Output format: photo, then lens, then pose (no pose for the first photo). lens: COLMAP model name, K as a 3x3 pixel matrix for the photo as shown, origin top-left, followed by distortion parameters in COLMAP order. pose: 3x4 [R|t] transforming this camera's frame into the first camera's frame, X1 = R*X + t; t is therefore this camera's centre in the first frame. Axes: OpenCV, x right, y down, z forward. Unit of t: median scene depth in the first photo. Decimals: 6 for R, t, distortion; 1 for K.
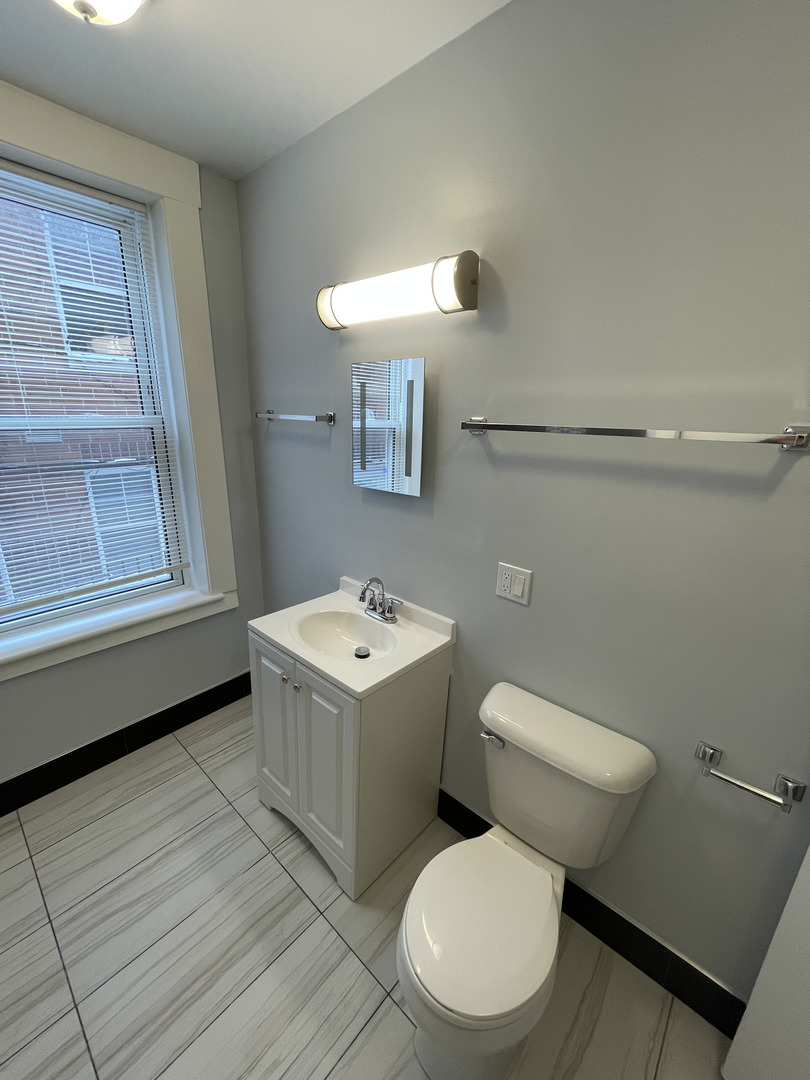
lens RADIAL K [[434.1, 0, 400.7], [0, 434.1, 550.4], [0, 0, 1]] dist [0.001579, -0.000998]
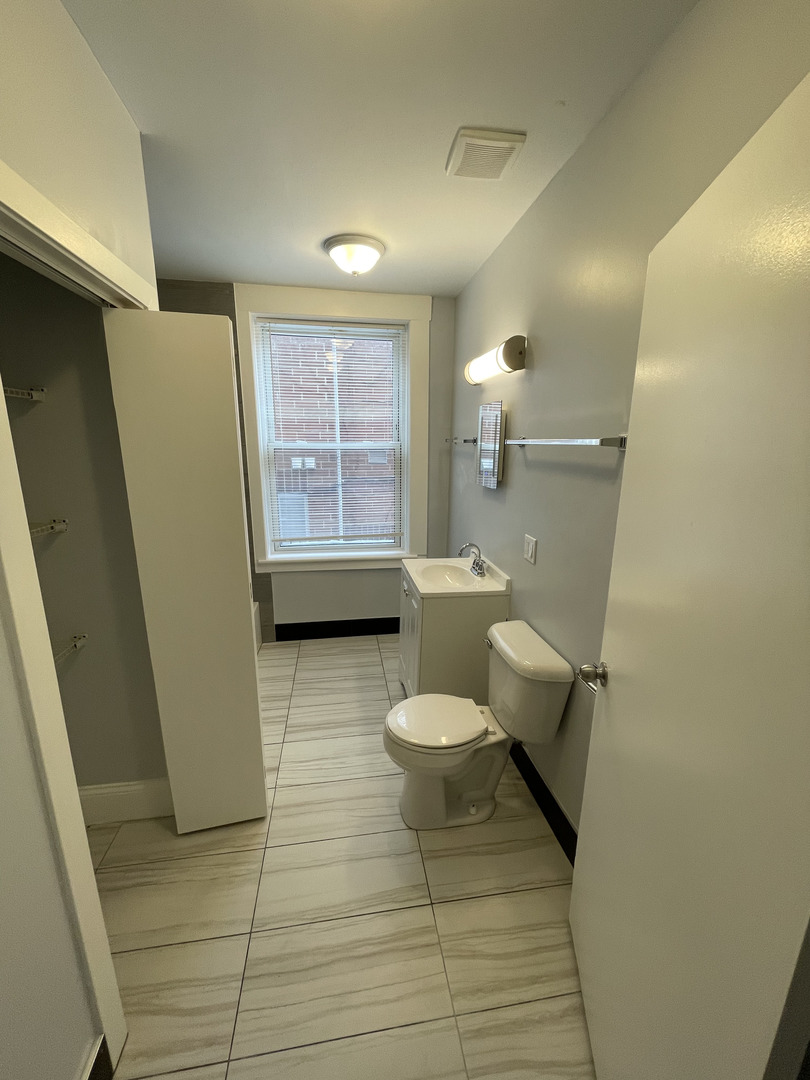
lens RADIAL K [[434.1, 0, 402.4], [0, 434.1, 544.9], [0, 0, 1]] dist [0.001579, -0.000998]
pose [[0.770541, 0.124222, -0.625169, 0.669036], [-0.167866, 0.985748, -0.011030, 0.119824], [0.614888, 0.113444, 0.780412, -0.312064]]
